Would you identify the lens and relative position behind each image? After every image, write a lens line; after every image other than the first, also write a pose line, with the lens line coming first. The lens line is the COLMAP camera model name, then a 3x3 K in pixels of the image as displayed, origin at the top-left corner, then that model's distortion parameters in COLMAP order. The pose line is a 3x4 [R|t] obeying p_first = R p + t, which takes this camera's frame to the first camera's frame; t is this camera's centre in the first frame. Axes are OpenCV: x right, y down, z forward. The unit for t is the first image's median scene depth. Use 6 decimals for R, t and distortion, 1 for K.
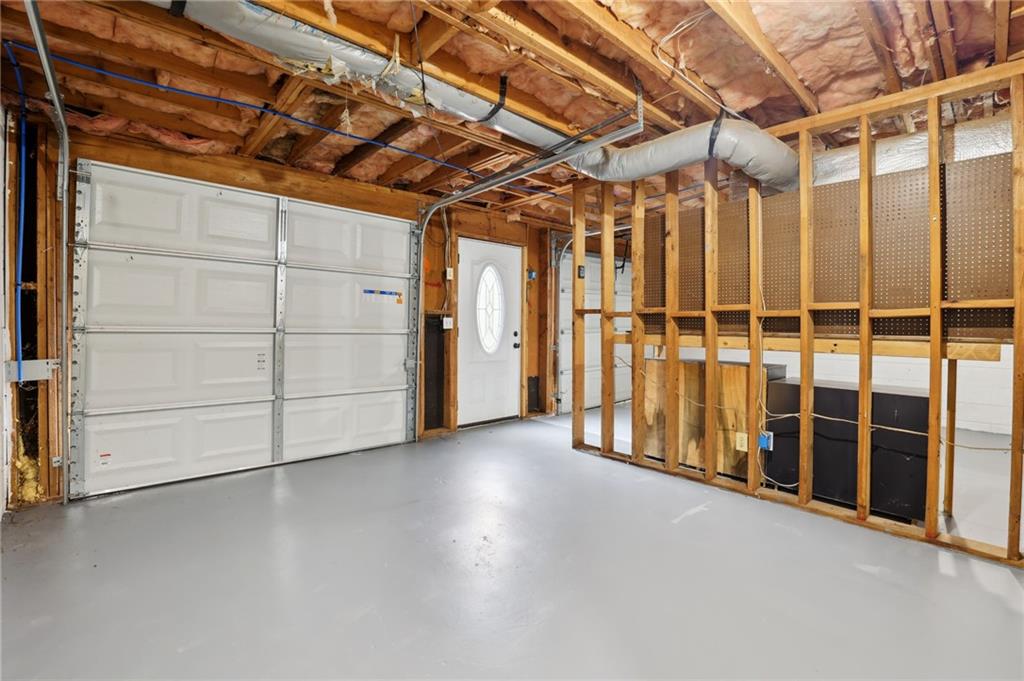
lens RADIAL K [[445.0, 0, 512.1], [0, 445.0, 337.1], [0, 0, 1]] dist [-0.014272, 0.001771]
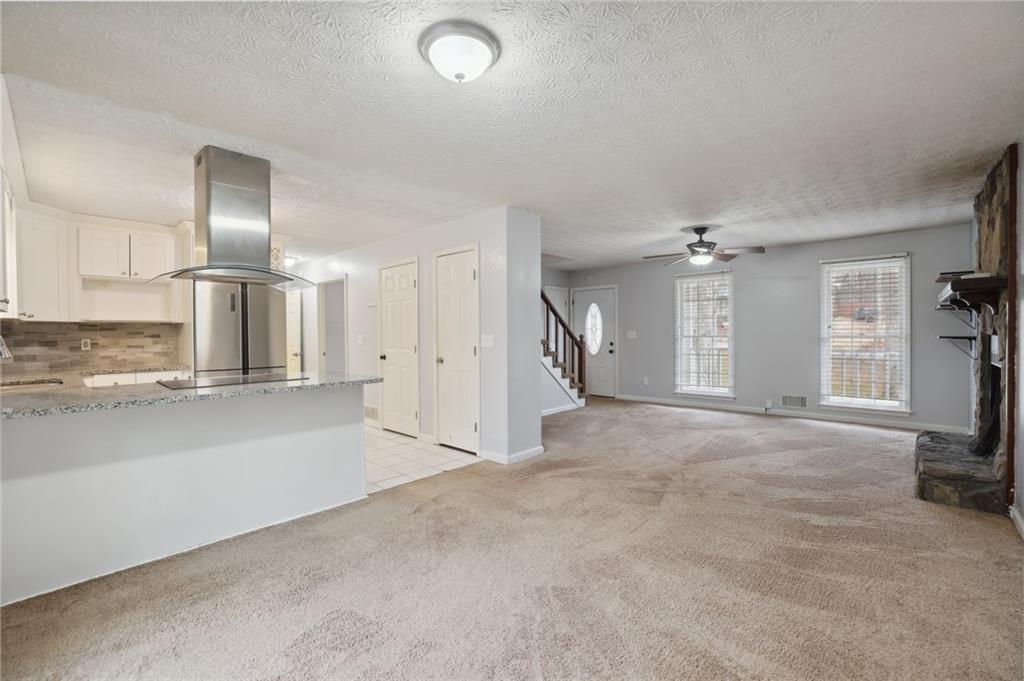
lens RADIAL K [[445.0, 0, 510.0], [0, 445.0, 337.1], [0, 0, 1]] dist [-0.014272, 0.001771]
pose [[0.068135, 0.006519, -0.997655, 1.484779], [0.000104, 0.999979, 0.006541, -0.039537], [0.997676, -0.000550, 0.068132, 0.557029]]
